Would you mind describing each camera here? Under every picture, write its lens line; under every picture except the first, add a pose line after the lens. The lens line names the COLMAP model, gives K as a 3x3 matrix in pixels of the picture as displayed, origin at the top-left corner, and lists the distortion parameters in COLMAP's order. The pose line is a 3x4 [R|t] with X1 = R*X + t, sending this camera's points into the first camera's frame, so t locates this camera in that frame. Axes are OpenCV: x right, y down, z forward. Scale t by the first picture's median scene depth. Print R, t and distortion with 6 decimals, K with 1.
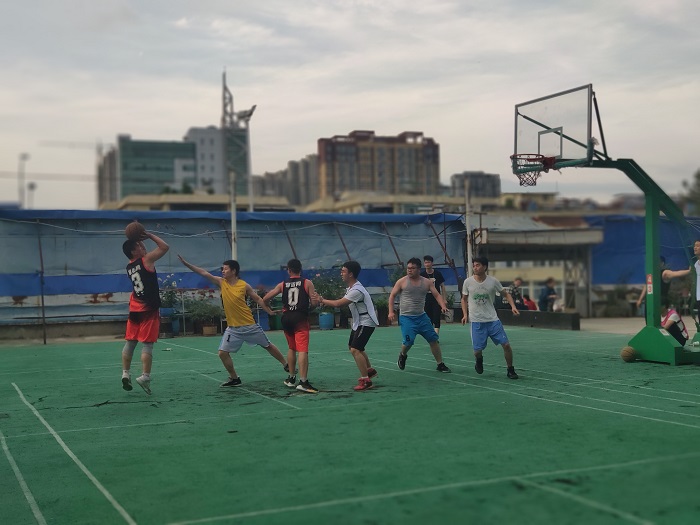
lens RADIAL K [[904.6, 0, 353.4], [0, 904.6, 244.0], [0, 0, 1]] dist [0.092487, 0.000000]
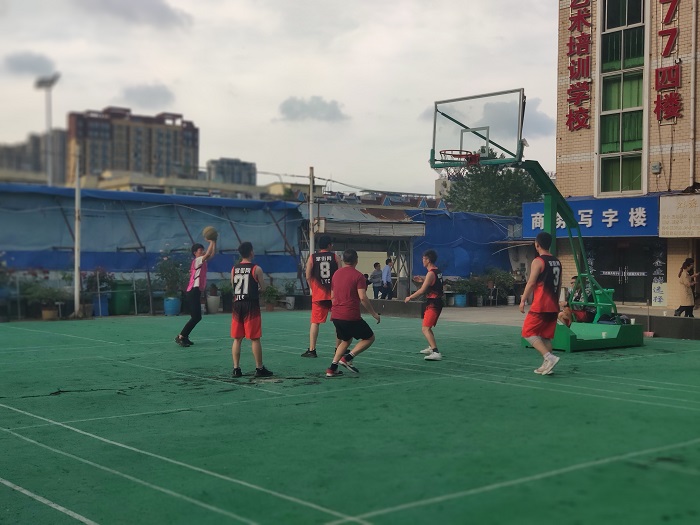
lens RADIAL K [[904.6, 0, 348.9], [0, 904.6, 258.7], [0, 0, 1]] dist [0.092487, 0.000000]
pose [[0.960717, 0.031668, 0.275717, -0.105980], [-0.040086, 0.998885, 0.024949, 0.002131], [-0.274620, -0.035022, 0.960915, 0.015225]]
